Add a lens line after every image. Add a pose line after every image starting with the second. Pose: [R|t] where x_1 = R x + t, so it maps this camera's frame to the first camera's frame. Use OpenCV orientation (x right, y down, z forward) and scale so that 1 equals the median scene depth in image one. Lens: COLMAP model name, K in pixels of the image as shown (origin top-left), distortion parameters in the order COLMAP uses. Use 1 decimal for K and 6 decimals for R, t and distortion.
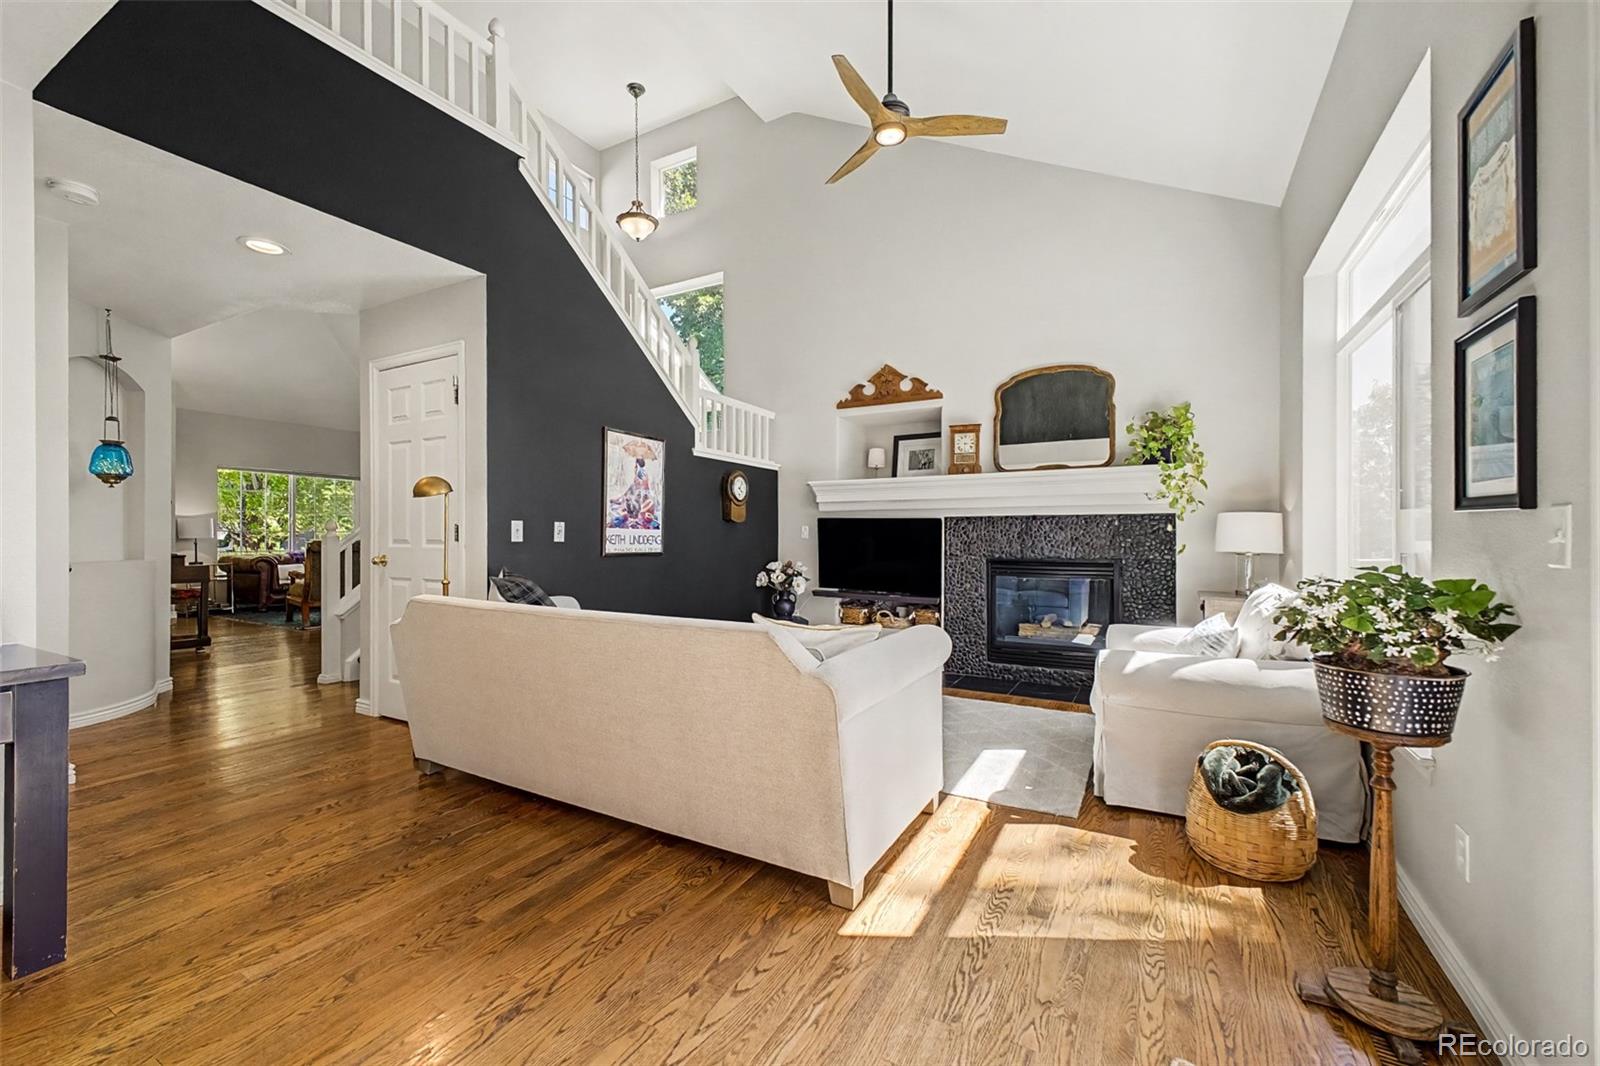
lens RADIAL K [[634.3, 0, 801.4], [0, 634.3, 536.1], [0, 0, 1]] dist [0.007077, -0.000925]
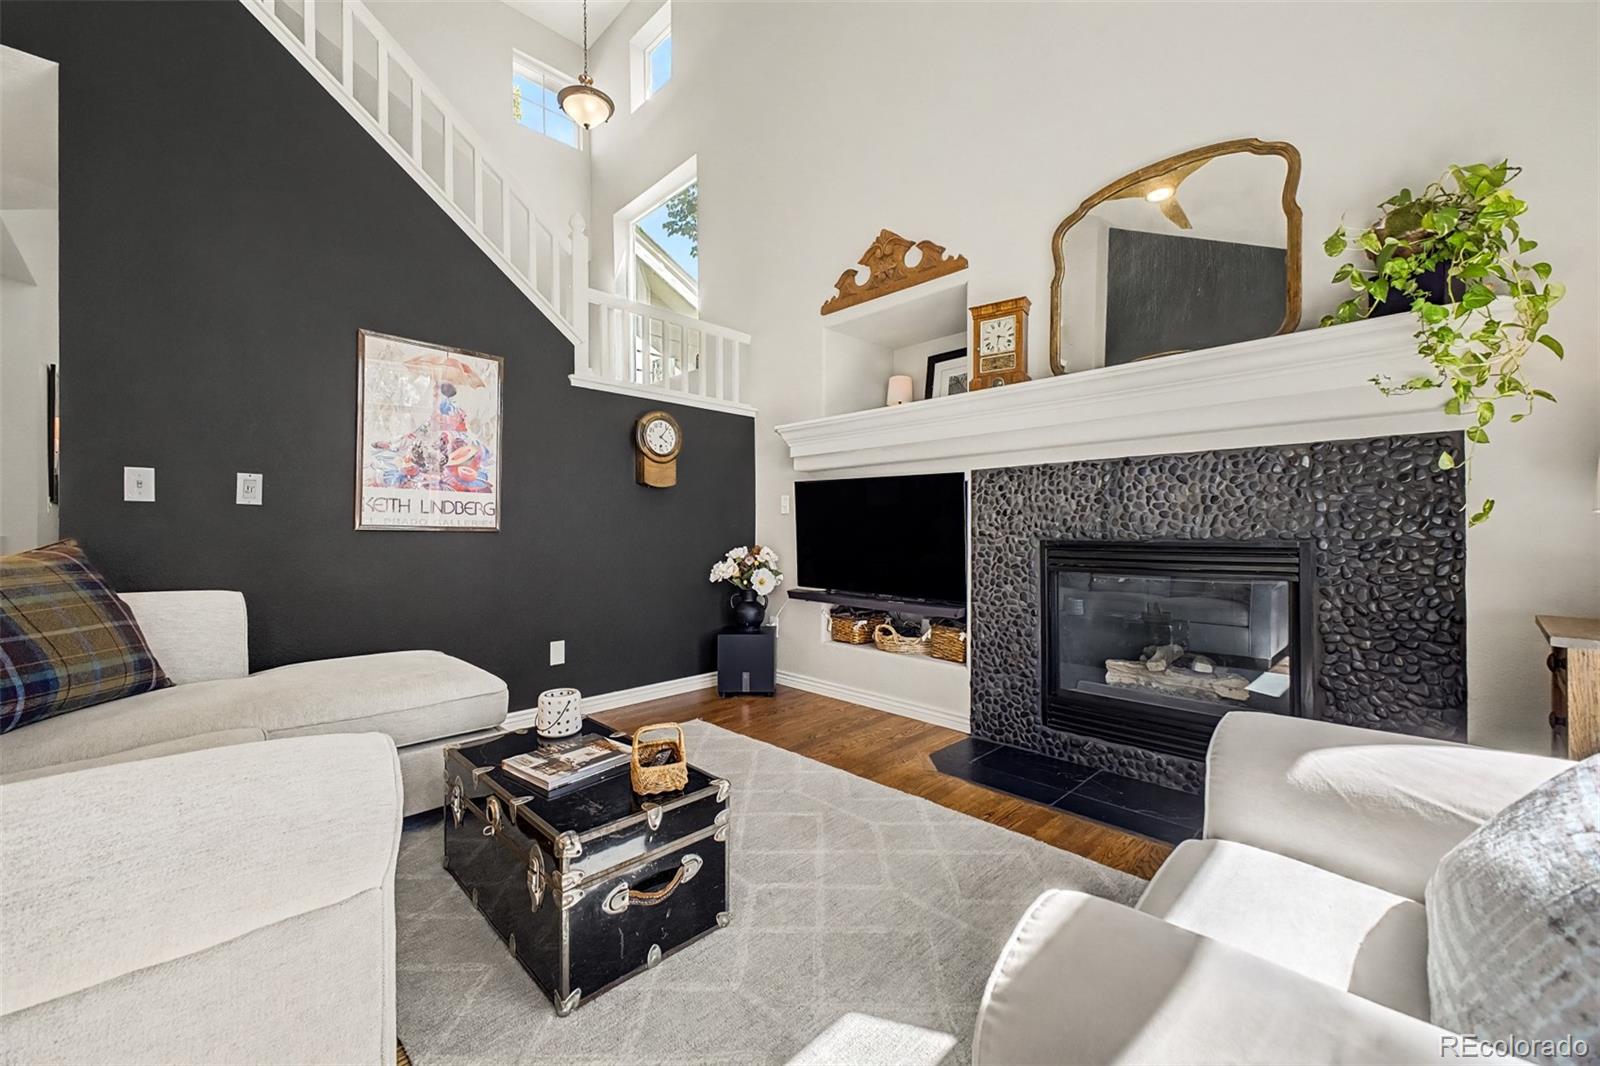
lens RADIAL K [[634.3, 0, 802.5], [0, 634.3, 530.5], [0, 0, 1]] dist [0.007077, -0.000925]
pose [[0.962667, -0.002496, -0.270677, 0.240491], [0.001993, 0.999996, -0.002132, 0.027303], [0.270682, 0.001513, 0.962668, 0.405579]]
